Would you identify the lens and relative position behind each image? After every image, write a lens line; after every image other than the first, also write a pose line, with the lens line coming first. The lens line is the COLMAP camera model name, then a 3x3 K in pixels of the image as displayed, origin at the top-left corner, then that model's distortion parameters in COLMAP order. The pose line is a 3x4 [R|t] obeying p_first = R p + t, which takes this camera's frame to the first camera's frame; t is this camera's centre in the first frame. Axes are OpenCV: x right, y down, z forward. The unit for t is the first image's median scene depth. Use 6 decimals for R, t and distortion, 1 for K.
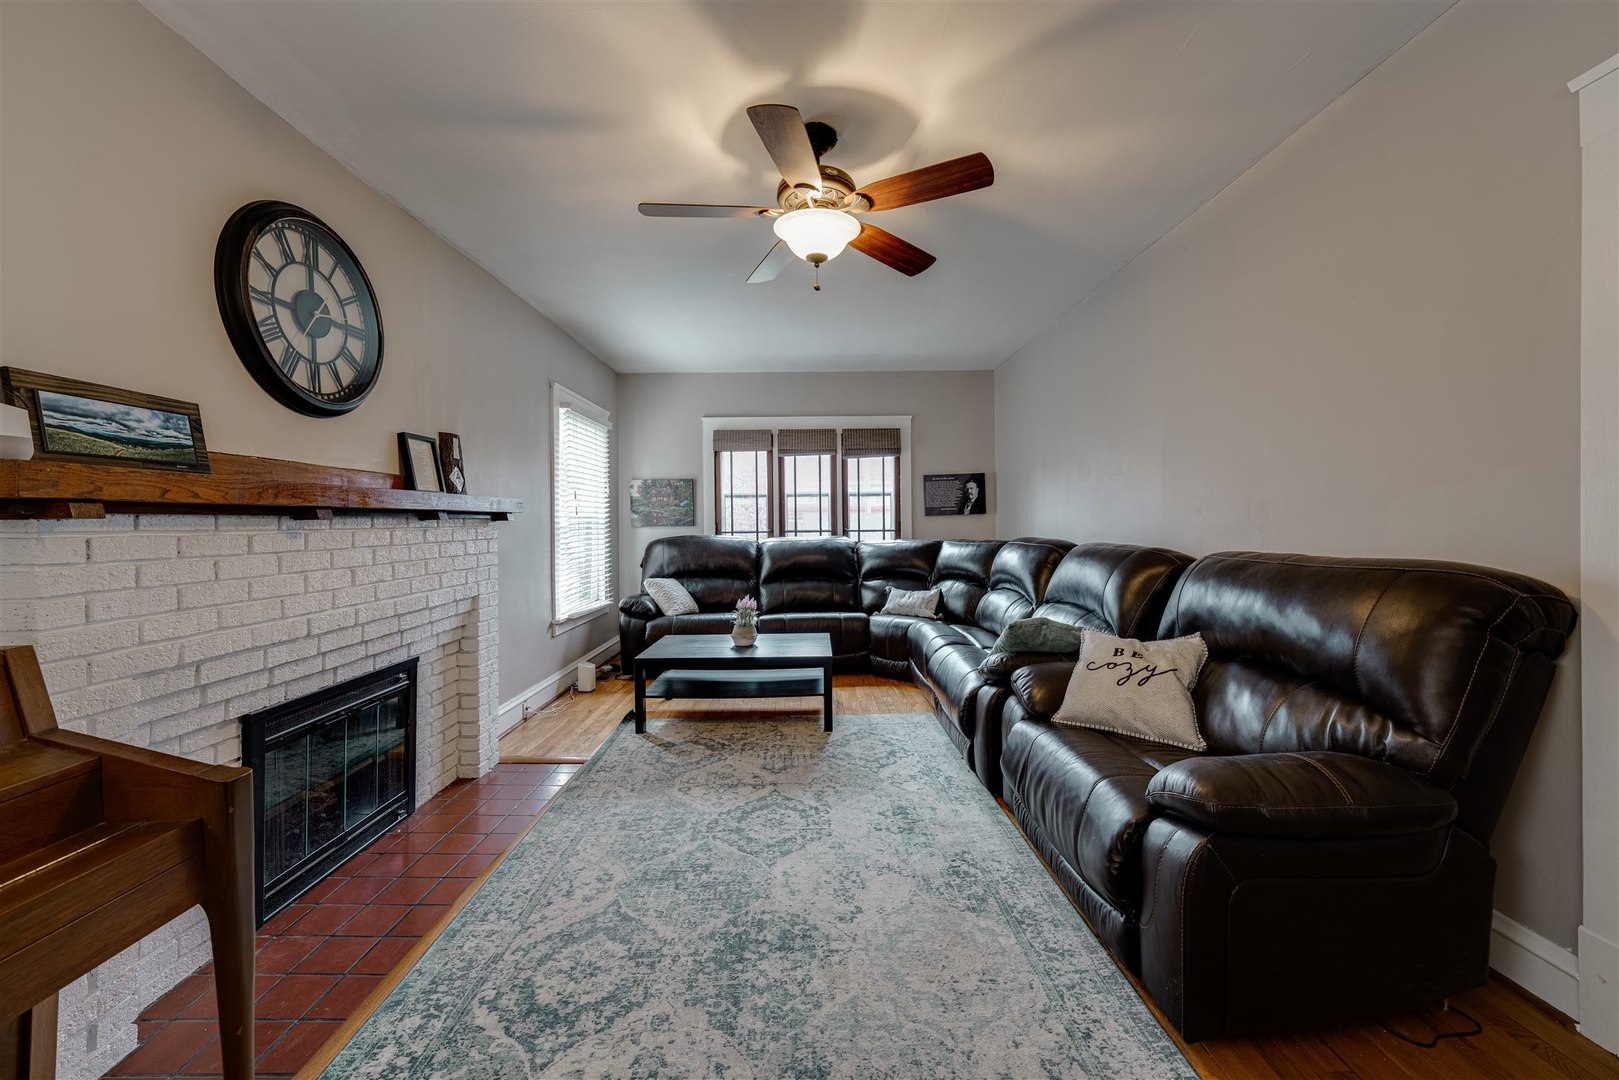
lens RADIAL K [[627.4, 0, 803.5], [0, 627.4, 520.7], [0, 0, 1]] dist [-0.001014, 0.000027]
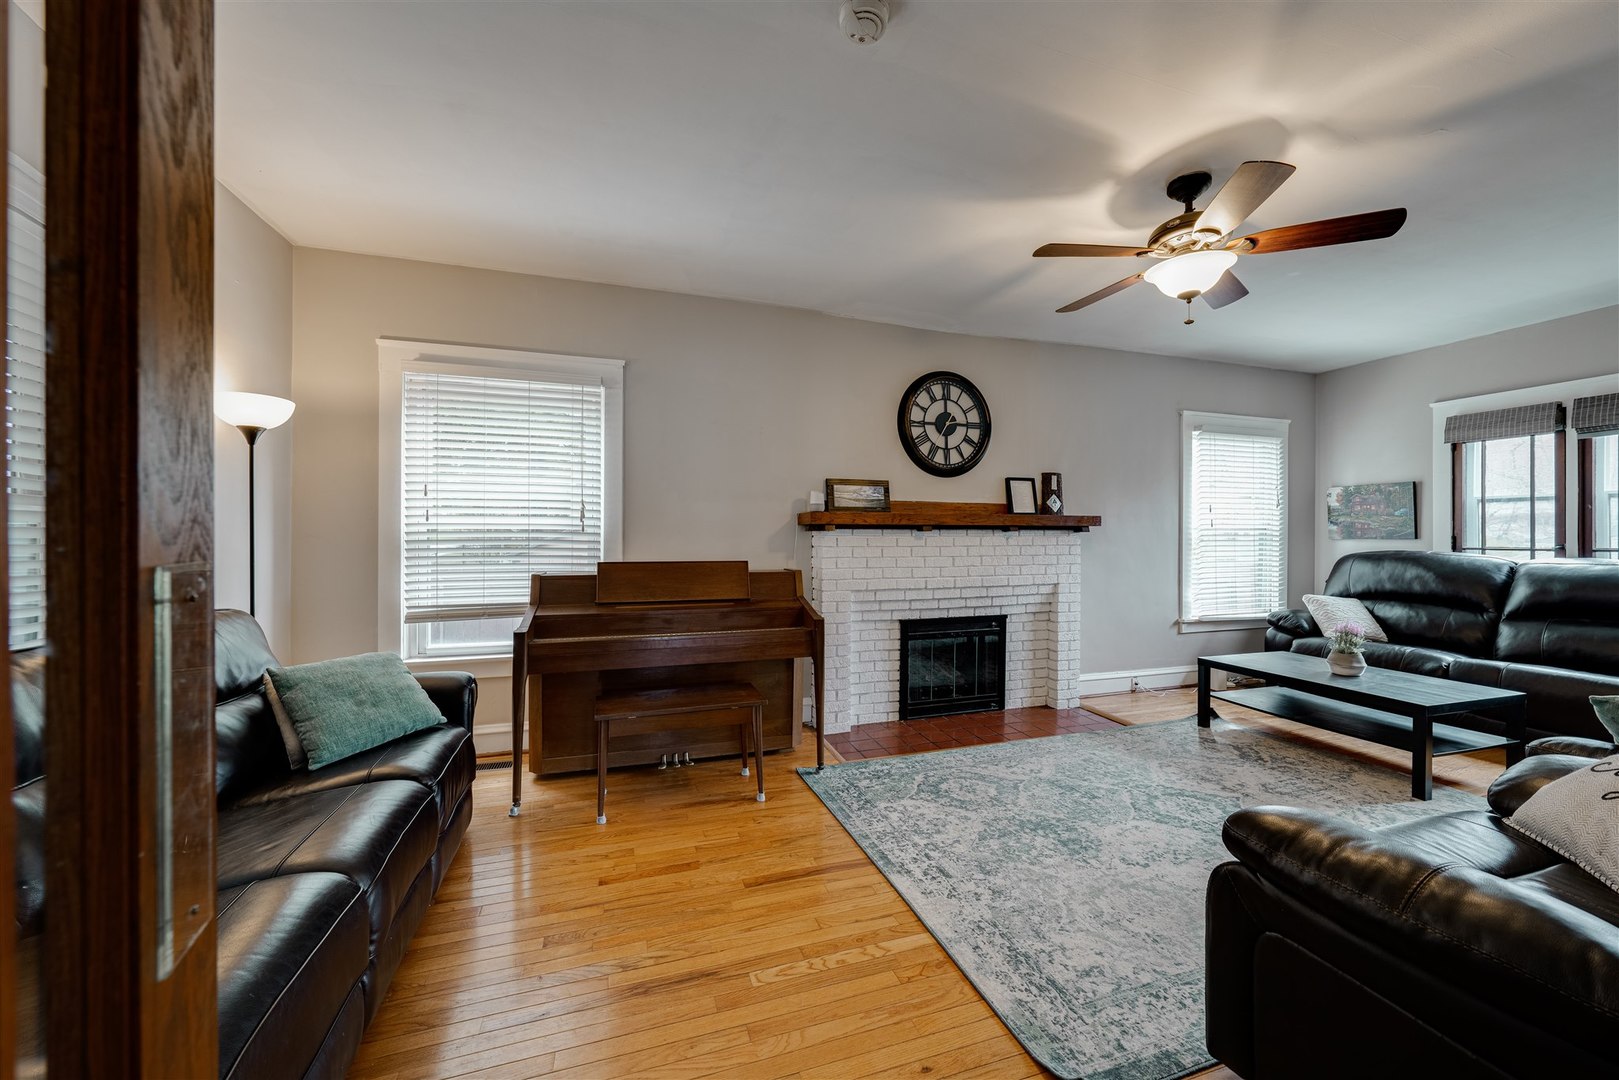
lens RADIAL K [[586.8, 0, 813.7], [0, 586.8, 533.4], [0, 0, 1]] dist [-0.001936, -0.000280]
pose [[0.310113, 0.008766, -0.950659, 0.749616], [-0.003783, 0.999961, 0.007987, -0.006673], [0.950692, 0.001120, 0.310134, 0.055148]]
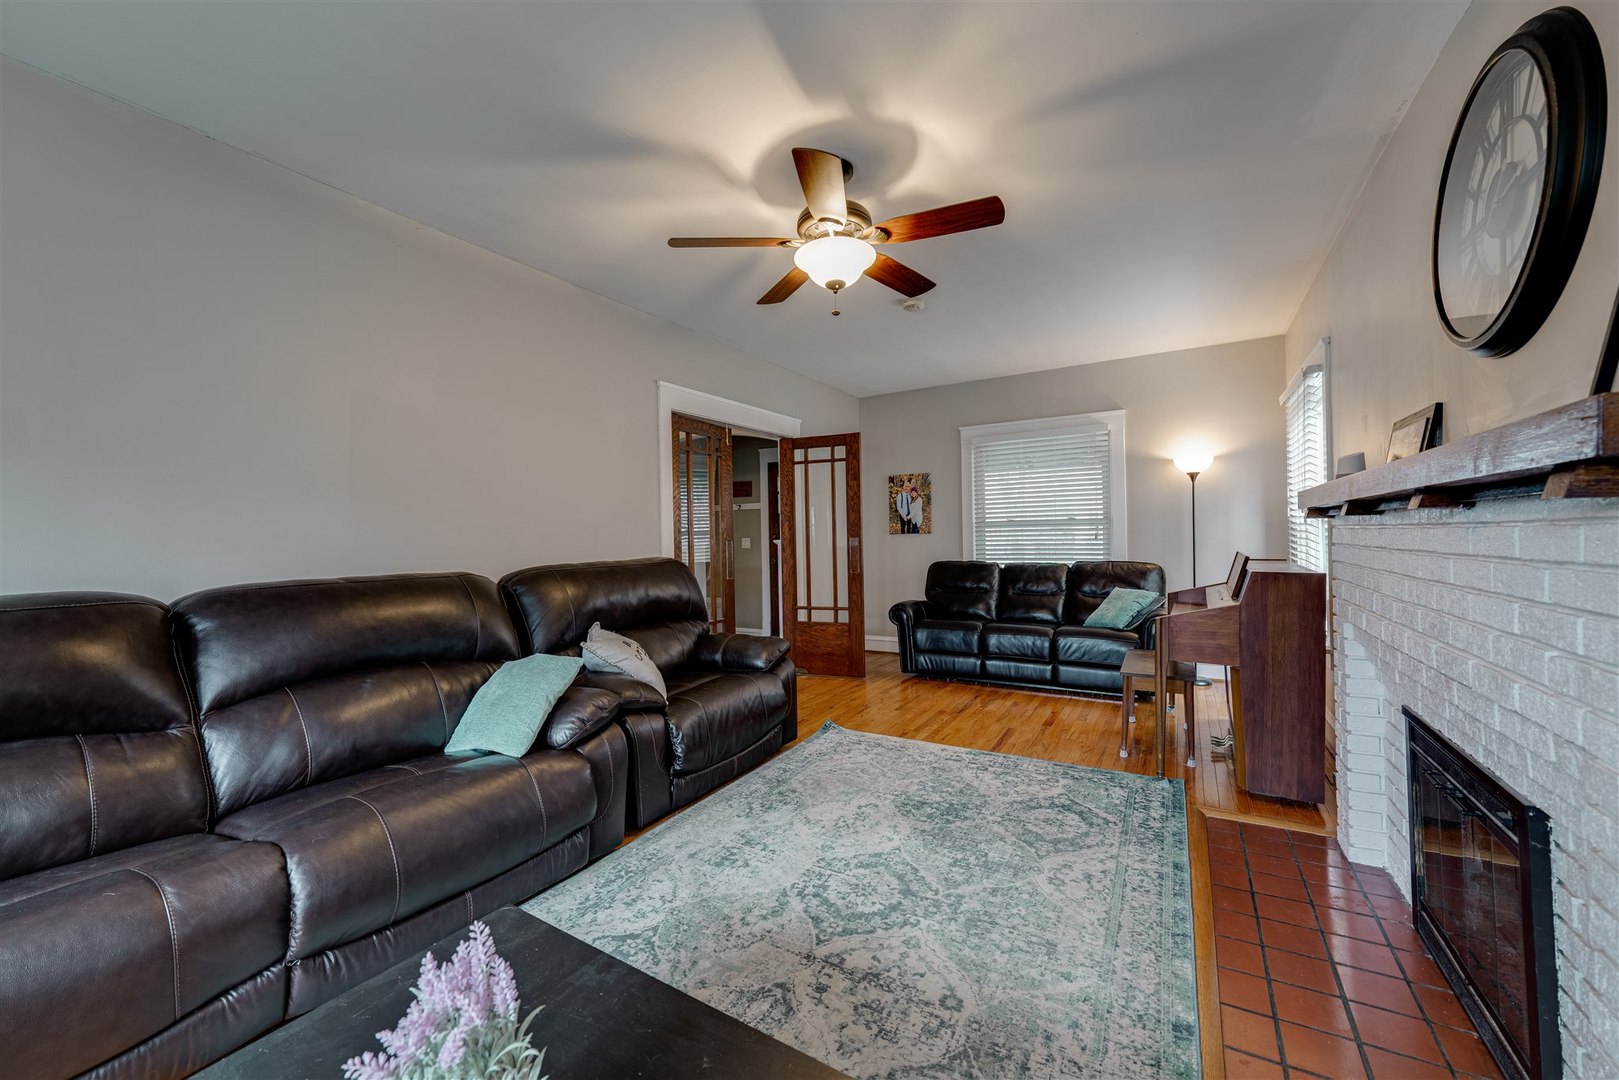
lens RADIAL K [[627.4, 0, 821.0], [0, 627.4, 535.3], [0, 0, 1]] dist [-0.001014, 0.000027]
pose [[-0.865995, 0.026749, 0.499336, -0.448669], [0.027047, 0.999612, -0.006640, 0.011112], [-0.499320, 0.007755, -0.866383, 1.819798]]
